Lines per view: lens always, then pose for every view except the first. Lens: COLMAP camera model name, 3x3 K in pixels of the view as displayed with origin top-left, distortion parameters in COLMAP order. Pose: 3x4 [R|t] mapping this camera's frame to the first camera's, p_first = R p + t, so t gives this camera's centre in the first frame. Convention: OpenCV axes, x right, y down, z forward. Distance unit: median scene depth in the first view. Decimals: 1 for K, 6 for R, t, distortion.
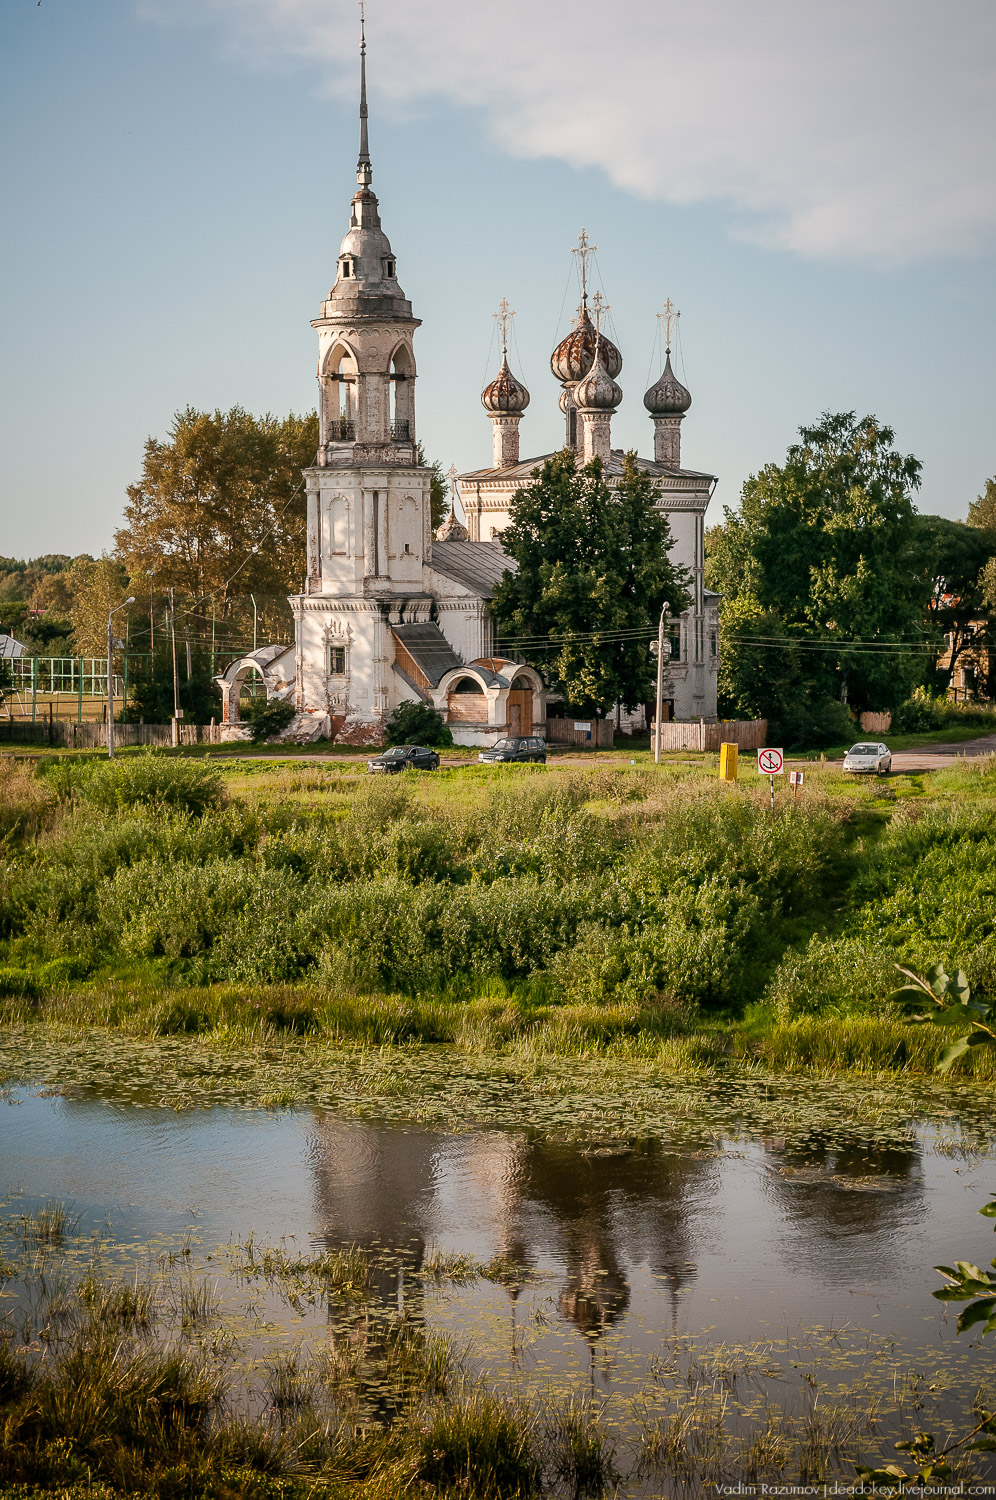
lens RADIAL K [[3047.4, 0, 498.0], [0, 3047.4, 750.0], [0, 0, 1]] dist [0.013527, -0.315648]
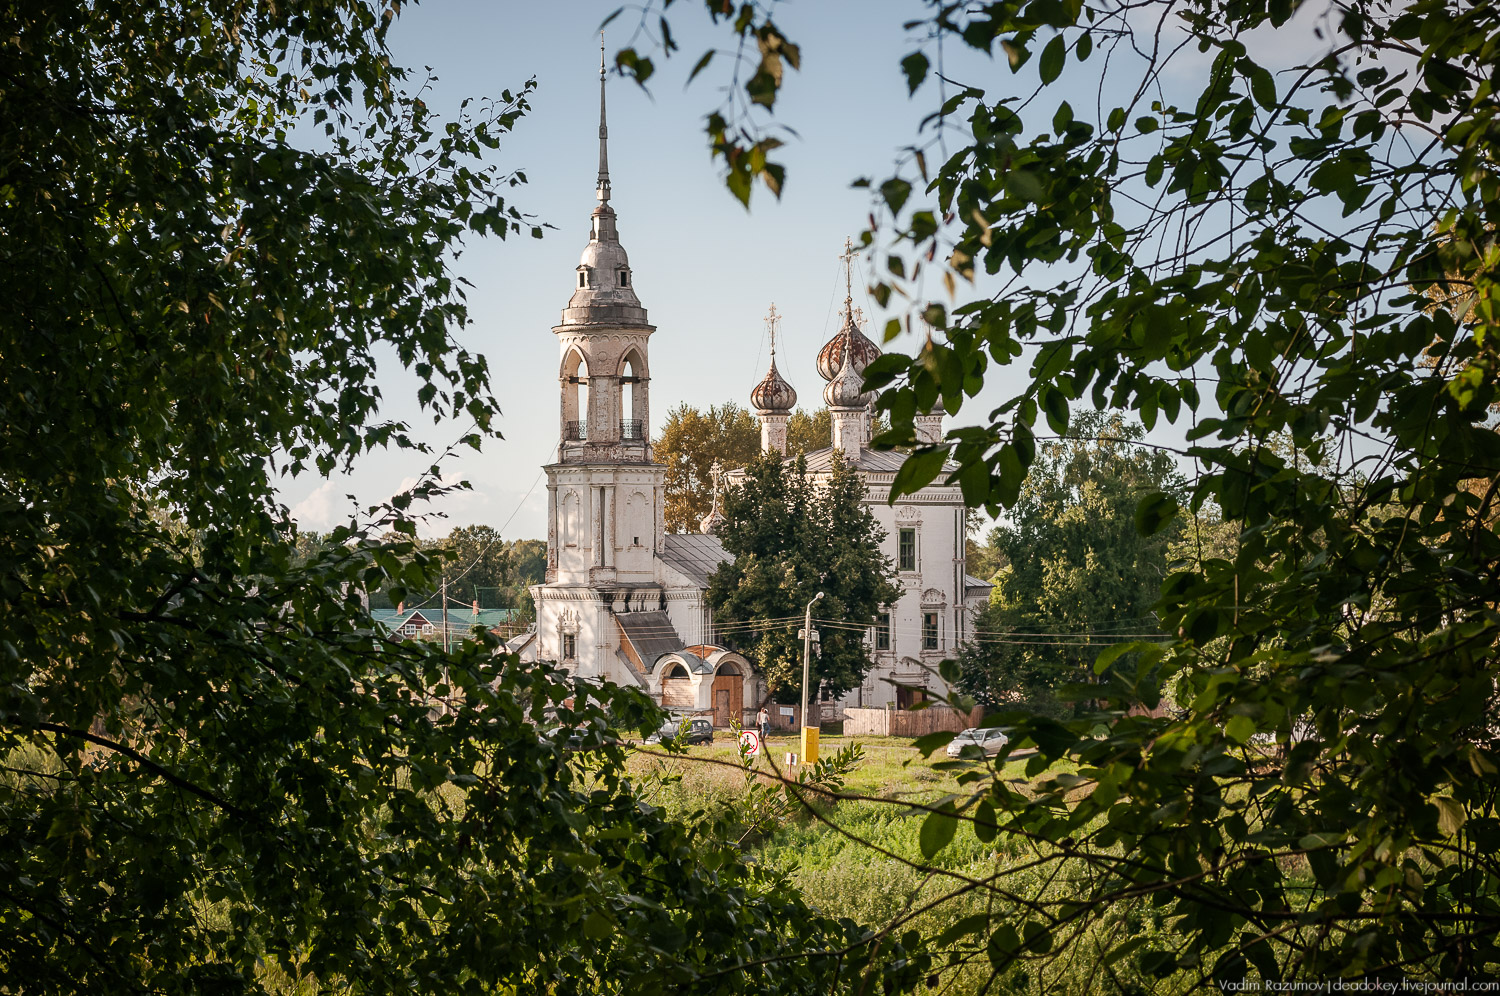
lens RADIAL K [[3047.4, 0, 750.0], [0, 3047.4, 498.0], [0, 0, 1]] dist [0.013527, -0.315648]
pose [[0.986820, -0.002693, -0.161801, 0.180327], [-0.010117, 0.996879, -0.078297, 0.001263], [0.161507, 0.078902, 0.983712, -0.032924]]
